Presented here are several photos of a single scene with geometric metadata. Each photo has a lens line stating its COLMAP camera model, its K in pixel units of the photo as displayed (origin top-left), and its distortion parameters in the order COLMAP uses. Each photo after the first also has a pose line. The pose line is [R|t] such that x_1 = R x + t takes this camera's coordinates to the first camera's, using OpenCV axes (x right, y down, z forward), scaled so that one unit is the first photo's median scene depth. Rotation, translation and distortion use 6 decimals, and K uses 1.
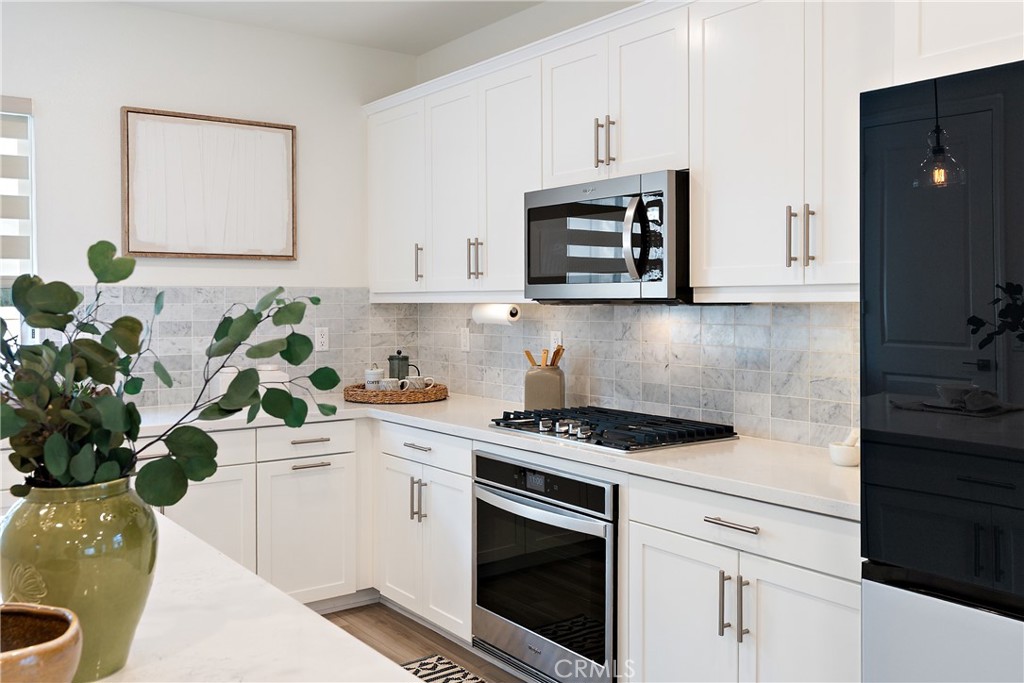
lens RADIAL K [[910.5, 0, 506.6], [0, 910.5, 318.4], [0, 0, 1]] dist [0.001126, 0.007555]
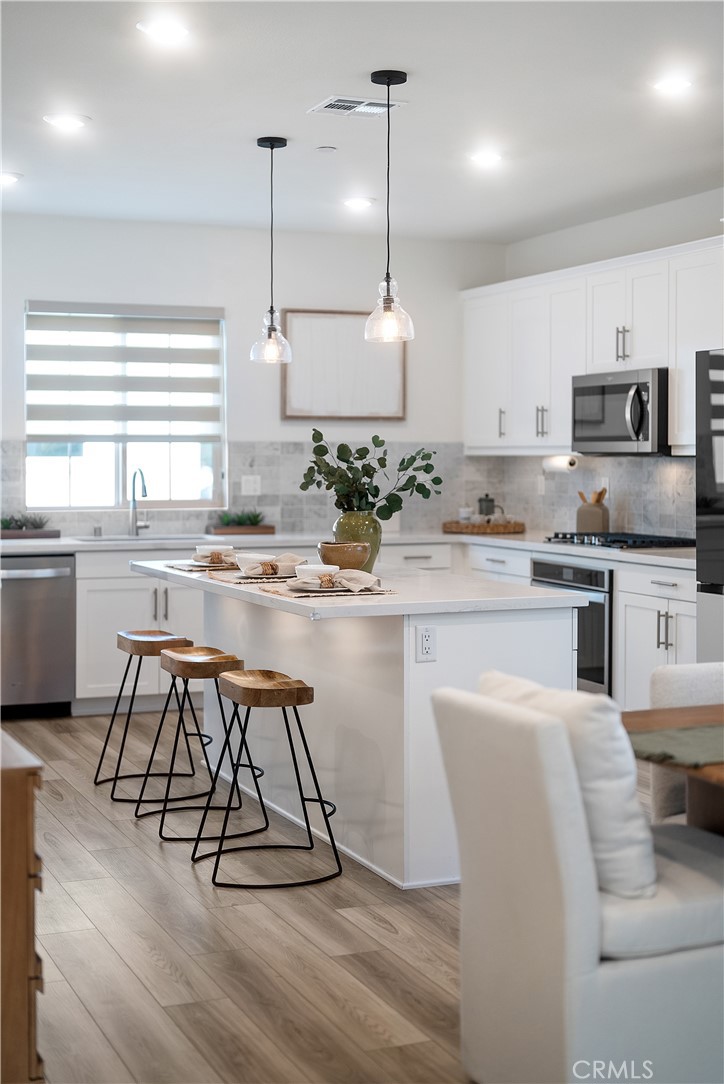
lens RADIAL K [[1529.1, 0, 359.2], [0, 1529.1, 499.2], [0, 0, 1]] dist [0.006397, 0.000000]
pose [[0.973666, 0.010883, -0.227721, 0.236855], [-0.008668, 0.999905, 0.010724, 0.027851], [0.227816, -0.008467, 0.973667, -1.348422]]
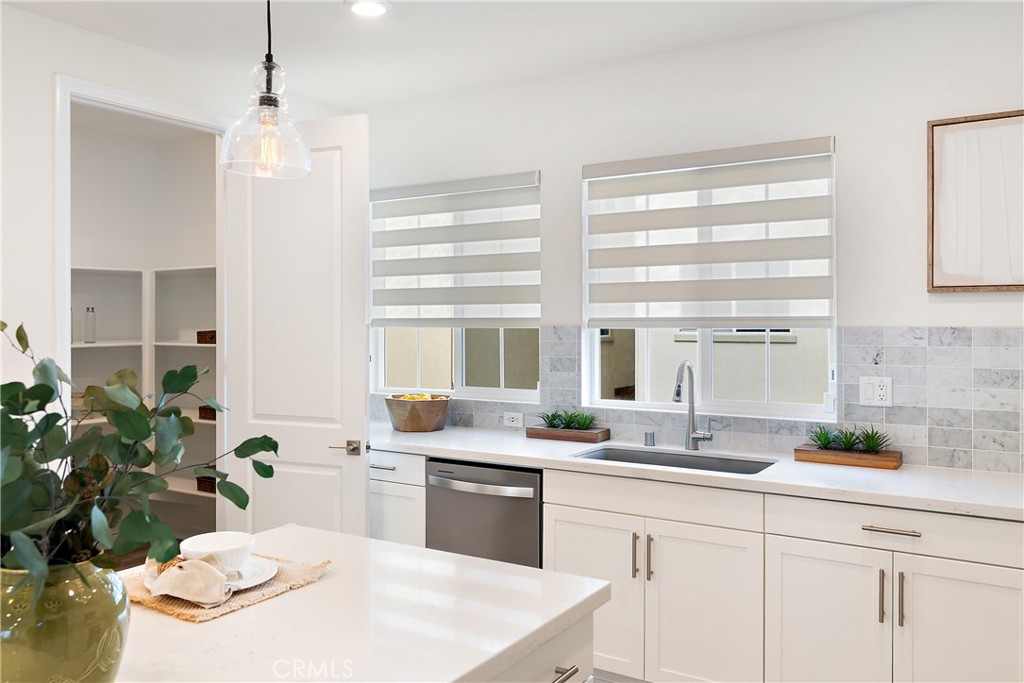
lens RADIAL K [[837.8, 0, 516.0], [0, 837.8, 330.2], [0, 0, 1]] dist [0.030843, 0.003255]
pose [[0.382109, 0.012490, -0.924033, 0.203712], [-0.018138, 0.999817, 0.006014, -0.033859], [0.923939, 0.014462, 0.382266, 0.373720]]
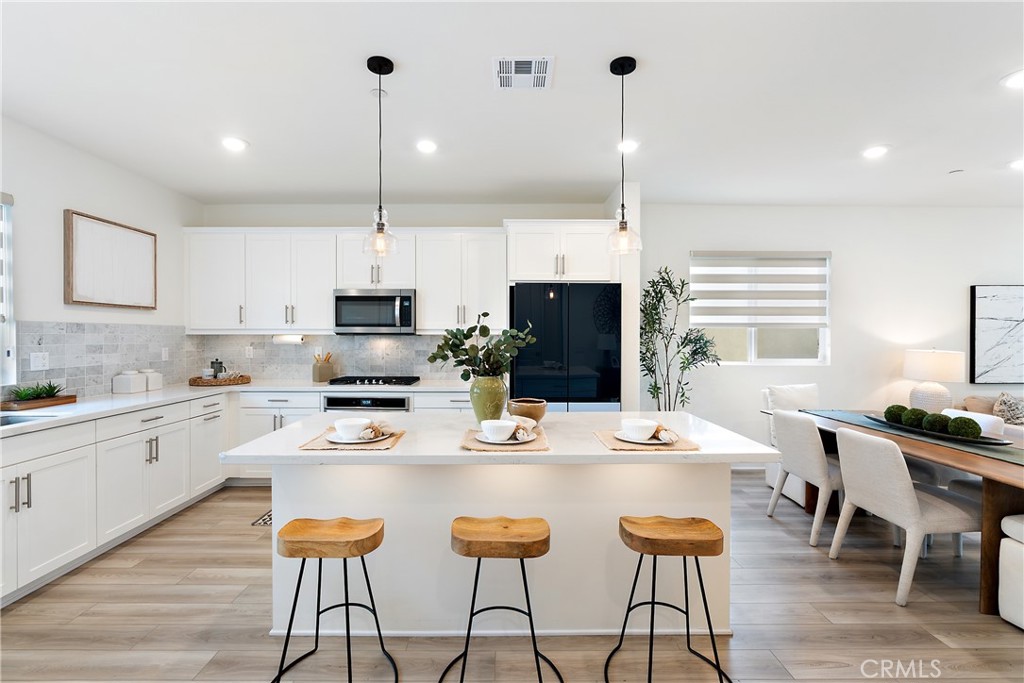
lens RADIAL K [[468.1, 0, 495.0], [0, 468.1, 340.4], [0, 0, 1]] dist [0.005224, 0.002237]
pose [[0.599078, -0.004014, 0.800680, -0.725121], [0.013186, 0.999901, -0.004853, 0.010766], [-0.800582, 0.013465, 0.599072, -0.095030]]
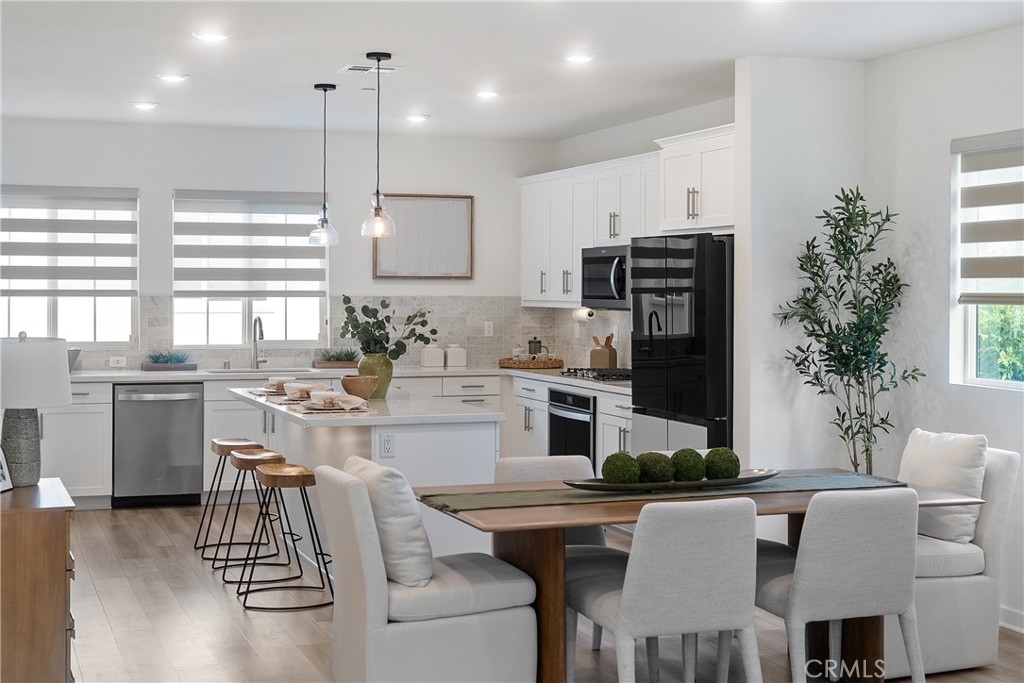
lens RADIAL K [[1444.5, 0, 510.4], [0, 1444.5, 298.7], [0, 0, 1]] dist [0.006397, 0.000000]
pose [[0.961001, 0.008885, -0.276402, 0.679732], [-0.012234, 0.999871, -0.010395, -0.005552], [0.276274, 0.013371, 0.960986, -1.807498]]
